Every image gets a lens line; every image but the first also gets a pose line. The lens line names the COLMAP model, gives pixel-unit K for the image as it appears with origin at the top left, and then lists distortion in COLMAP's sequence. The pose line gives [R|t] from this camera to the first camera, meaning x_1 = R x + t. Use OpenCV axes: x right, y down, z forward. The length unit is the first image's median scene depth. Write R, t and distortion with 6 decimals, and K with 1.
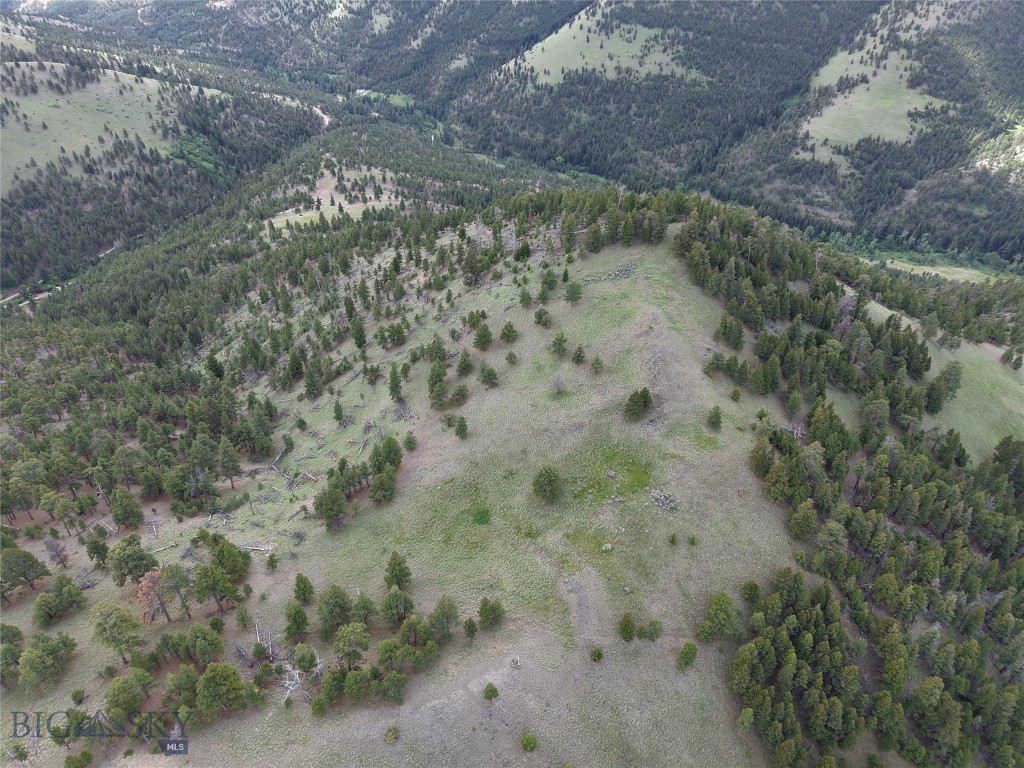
lens RADIAL K [[694.4, 0, 513.5], [0, 694.4, 377.5], [0, 0, 1]] dist [0.022962, -0.019197]
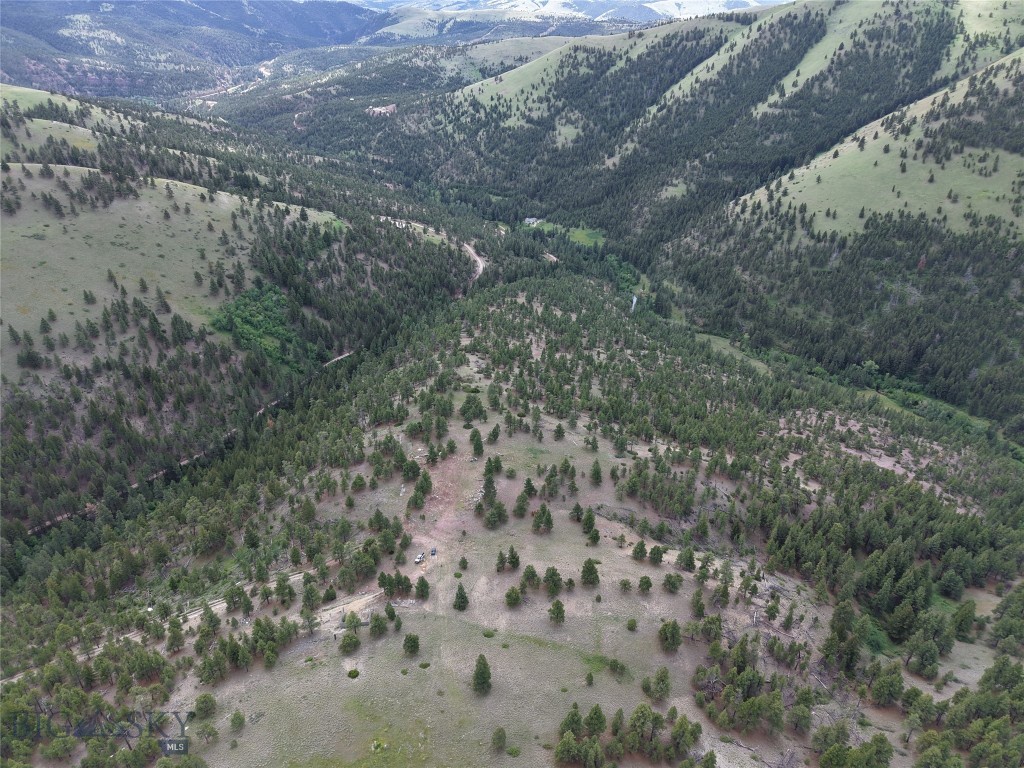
lens RADIAL K [[694.4, 0, 509.2], [0, 694.4, 379.8], [0, 0, 1]] dist [0.022962, -0.019197]
pose [[0.976664, 0.103531, -0.188170, -0.120697], [-0.129492, 0.982842, -0.131349, -0.204694], [0.171343, 0.152651, 0.973314, 0.432159]]
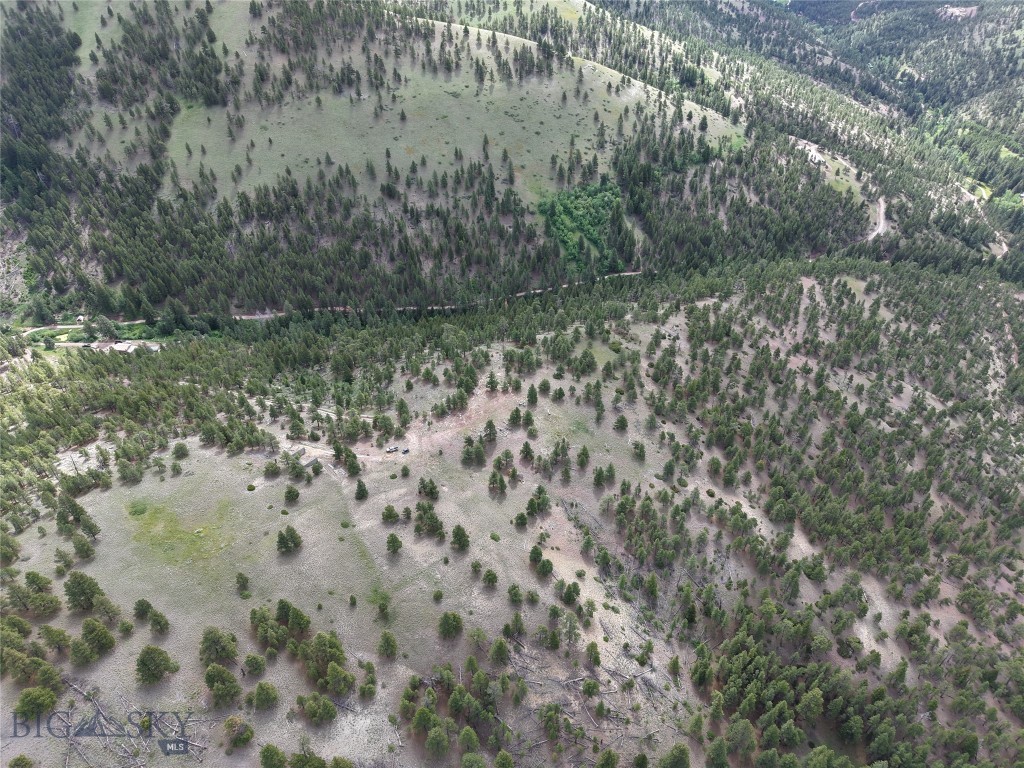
lens RADIAL K [[694.4, 0, 516.0], [0, 694.4, 383.3], [0, 0, 1]] dist [0.022962, -0.019197]
pose [[0.538647, 0.522203, -0.661183, 0.013272], [-0.512073, 0.826091, 0.235276, -0.288237], [0.669059, 0.211843, 0.712378, 0.495894]]
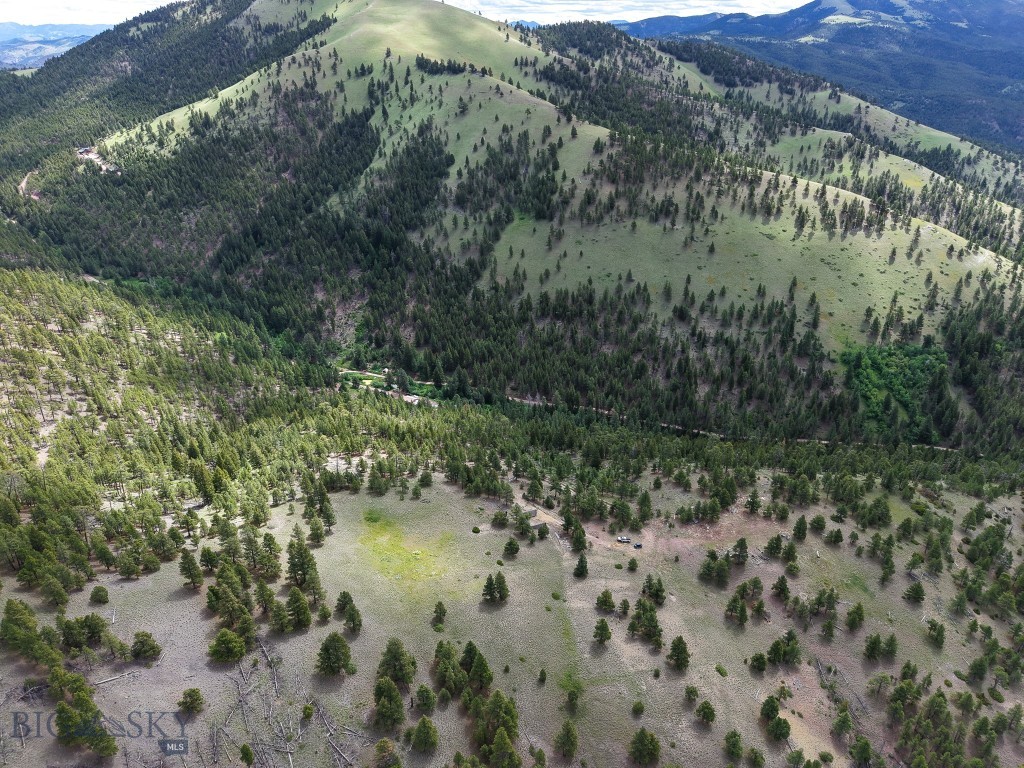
lens RADIAL K [[694.4, 0, 510.8], [0, 694.4, 381.8], [0, 0, 1]] dist [0.022962, -0.019197]
pose [[0.126071, 0.428835, -0.894543, 0.012253], [-0.604647, 0.748095, 0.273415, -0.261584], [0.786453, 0.506413, 0.353607, 0.516487]]
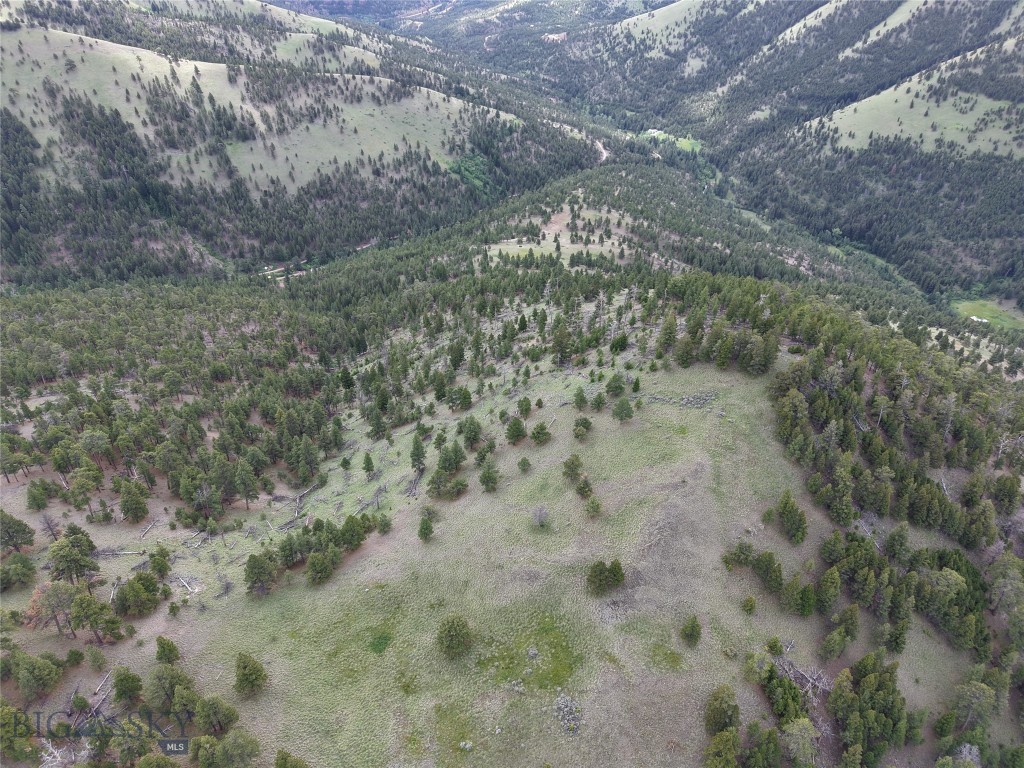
lens RADIAL K [[694.4, 0, 512.2], [0, 694.4, 378.6], [0, 0, 1]] dist [0.022962, -0.019197]
pose [[0.902280, 0.244814, -0.354904, 0.058669], [-0.259675, 0.965678, 0.005949, -0.029631], [0.344180, 0.086792, 0.934884, 0.036615]]
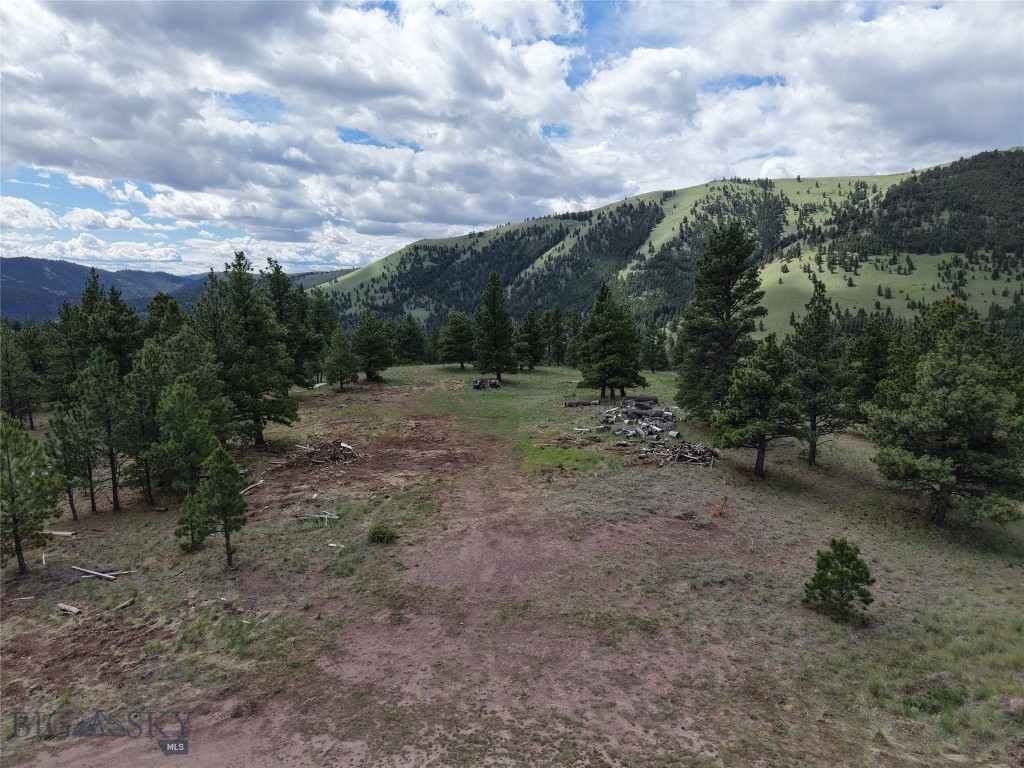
lens RADIAL K [[694.4, 0, 510.4], [0, 694.4, 382.2], [0, 0, 1]] dist [0.022962, -0.019197]
pose [[0.999278, -0.019604, 0.032546, -0.187968], [0.033025, 0.871705, -0.488917, -0.176525], [-0.018785, 0.489639, 0.871723, 0.668924]]
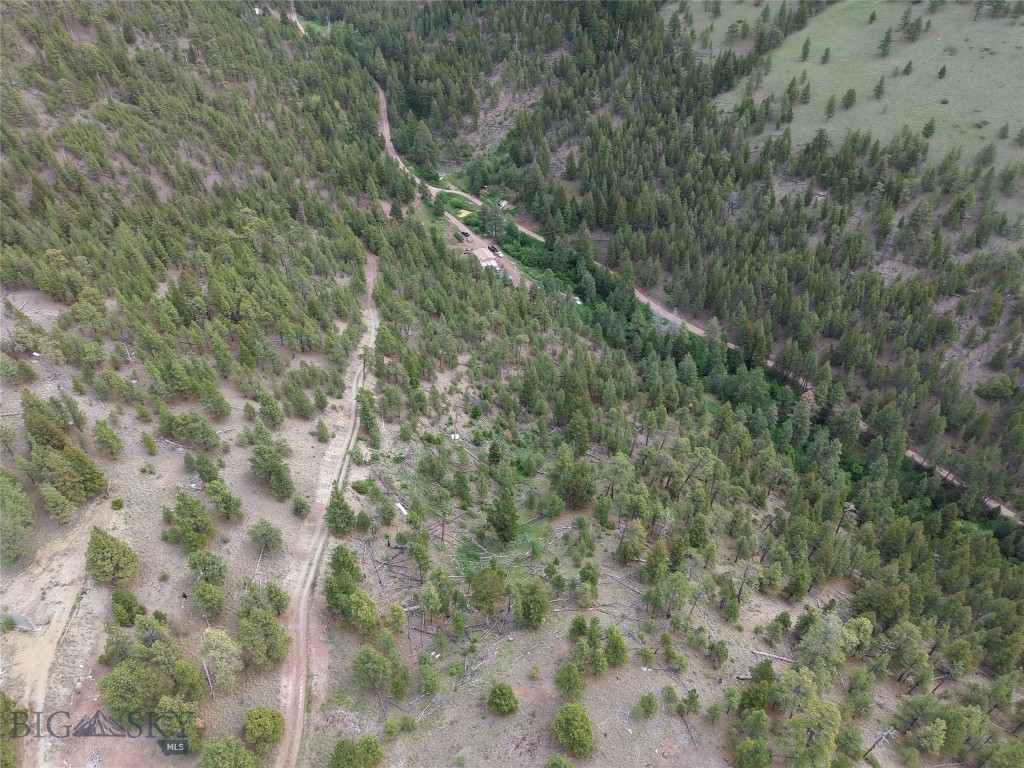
lens RADIAL K [[694.4, 0, 510.6], [0, 694.4, 382.8], [0, 0, 1]] dist [0.022962, -0.019197]
pose [[-0.477465, 0.534718, -0.697212, -0.186246], [-0.539384, 0.448018, 0.712983, -0.271338], [0.693608, 0.716490, 0.074506, 0.659646]]
